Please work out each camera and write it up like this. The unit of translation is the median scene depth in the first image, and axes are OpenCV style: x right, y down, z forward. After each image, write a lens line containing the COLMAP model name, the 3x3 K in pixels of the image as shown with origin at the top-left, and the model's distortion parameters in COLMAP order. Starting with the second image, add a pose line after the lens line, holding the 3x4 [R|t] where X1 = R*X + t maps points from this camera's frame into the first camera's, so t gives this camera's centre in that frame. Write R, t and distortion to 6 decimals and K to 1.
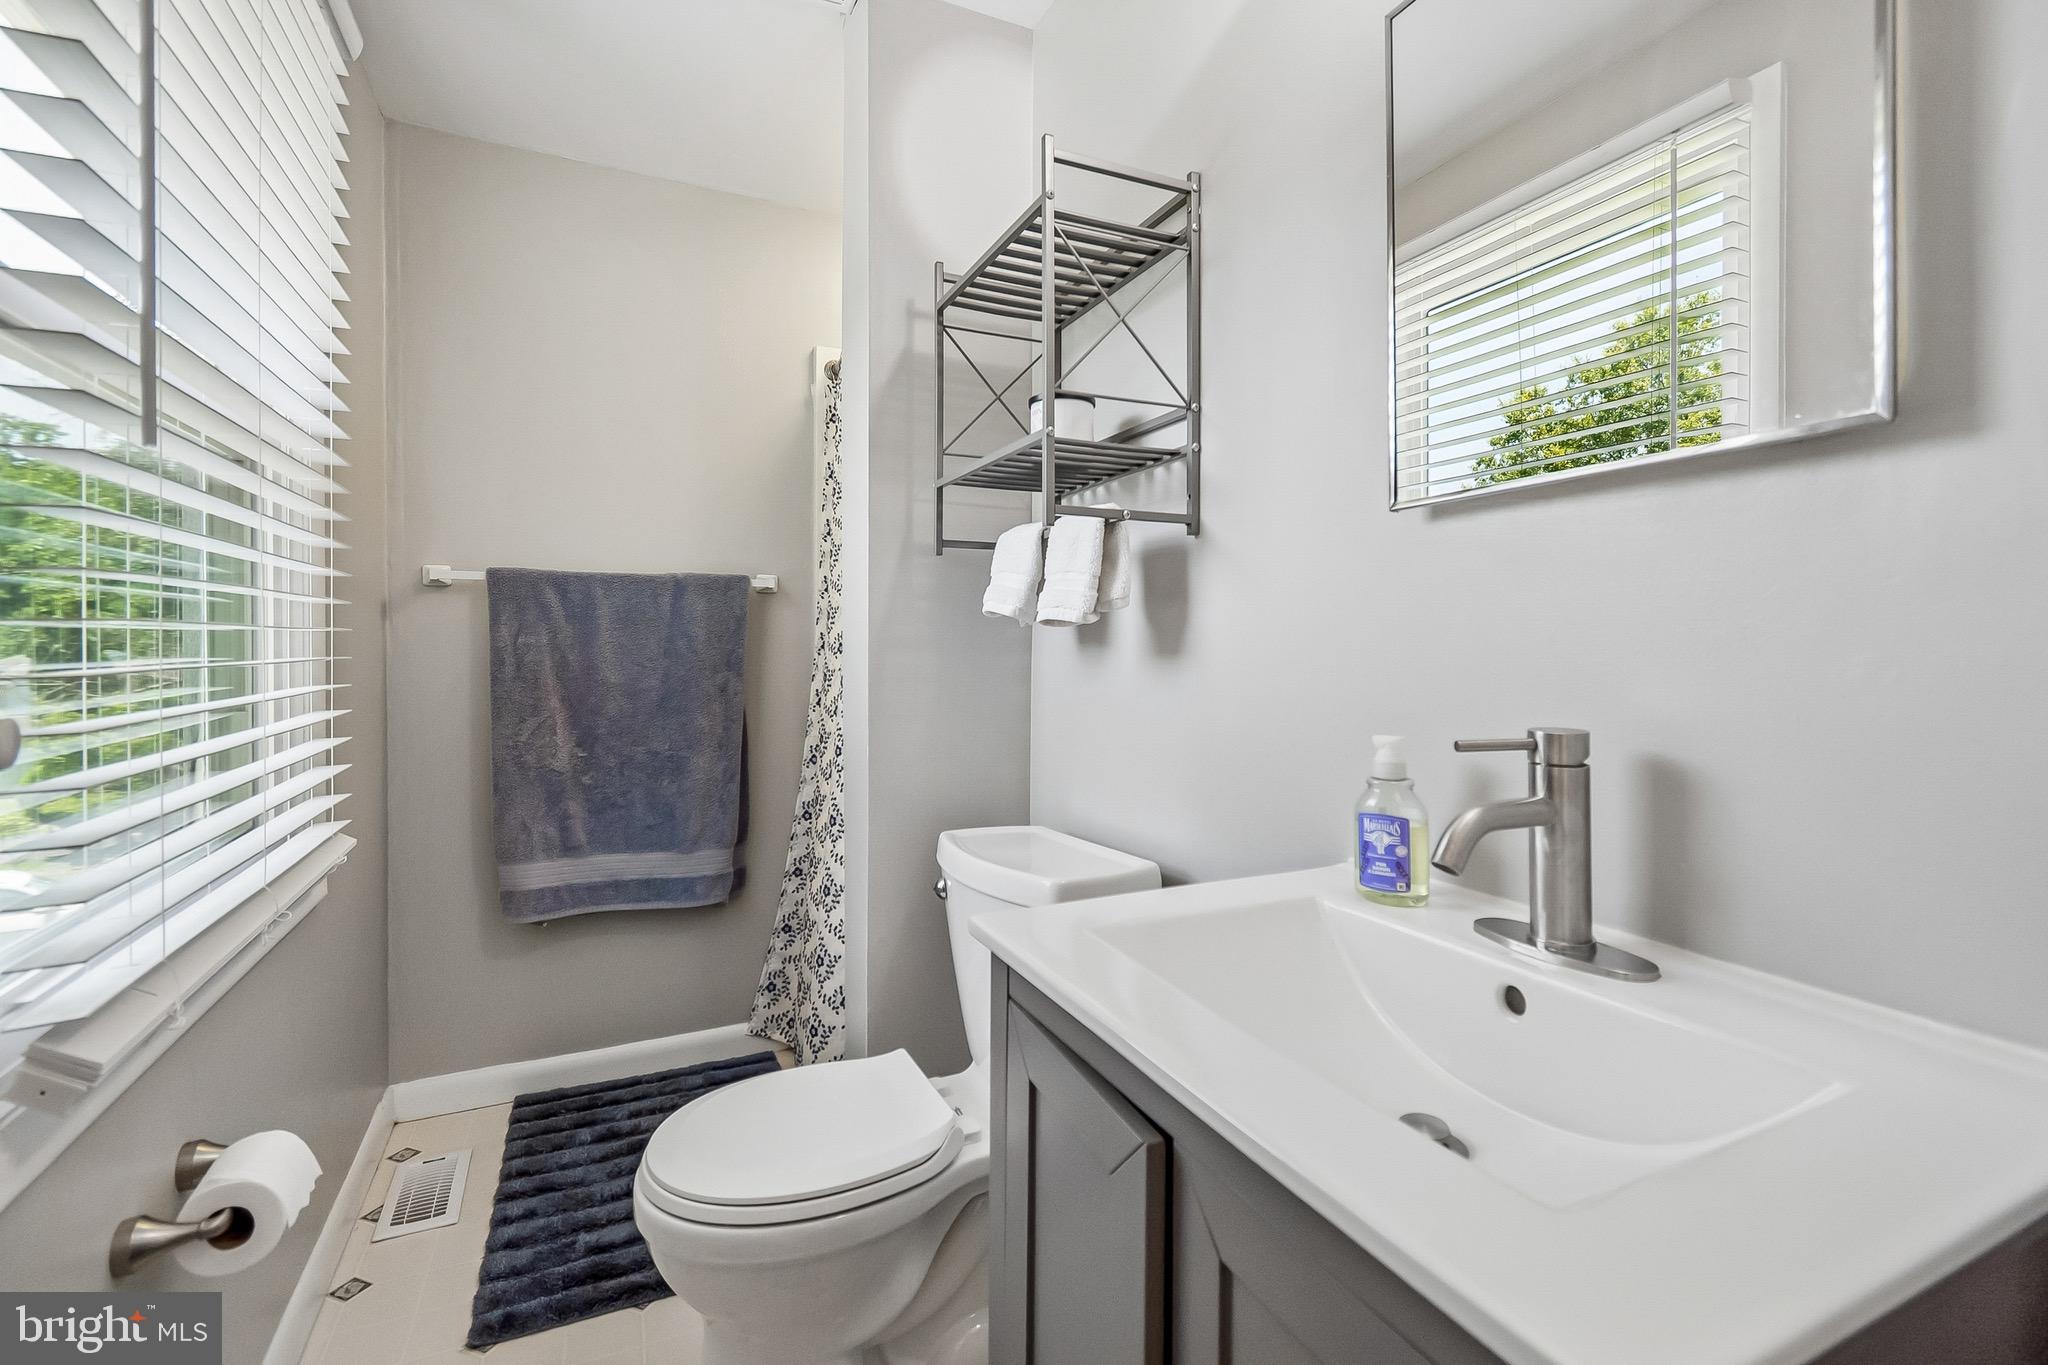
lens RADIAL K [[913.8, 0, 1028.2], [0, 913.8, 649.7], [0, 0, 1]] dist [0.012138, 0.000160]
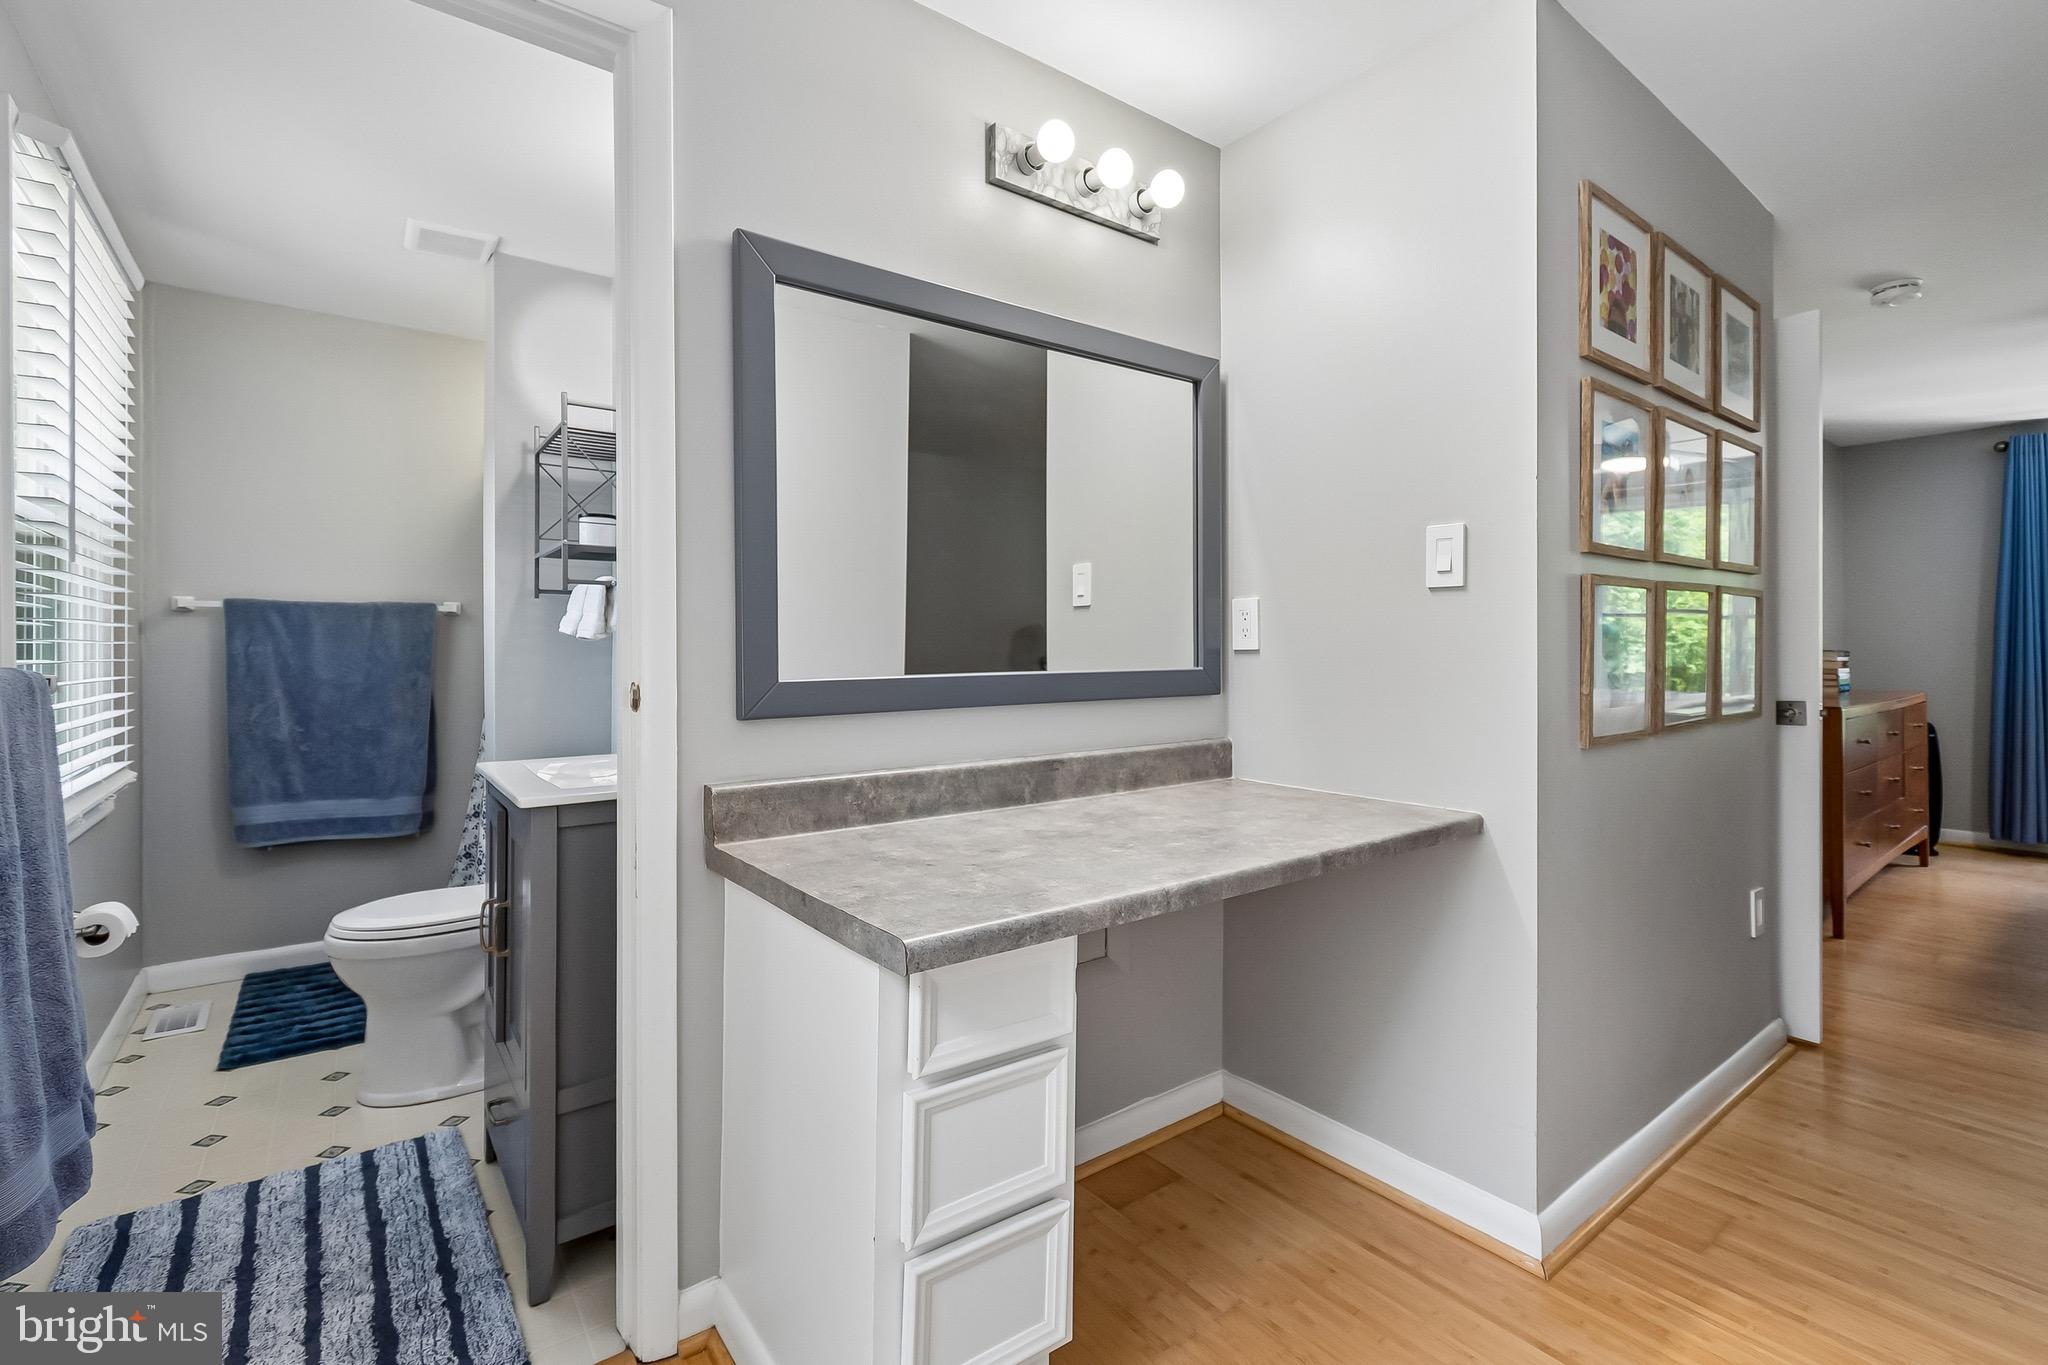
lens RADIAL K [[924.2, 0, 1029.9], [0, 924.2, 649.9], [0, 0, 1]] dist [0.011039, -0.003935]
pose [[0.980207, -0.002932, 0.197953, 0.345278], [0.004762, 0.999950, -0.008767, 0.008913], [-0.197917, 0.009536, 0.980172, -0.651486]]
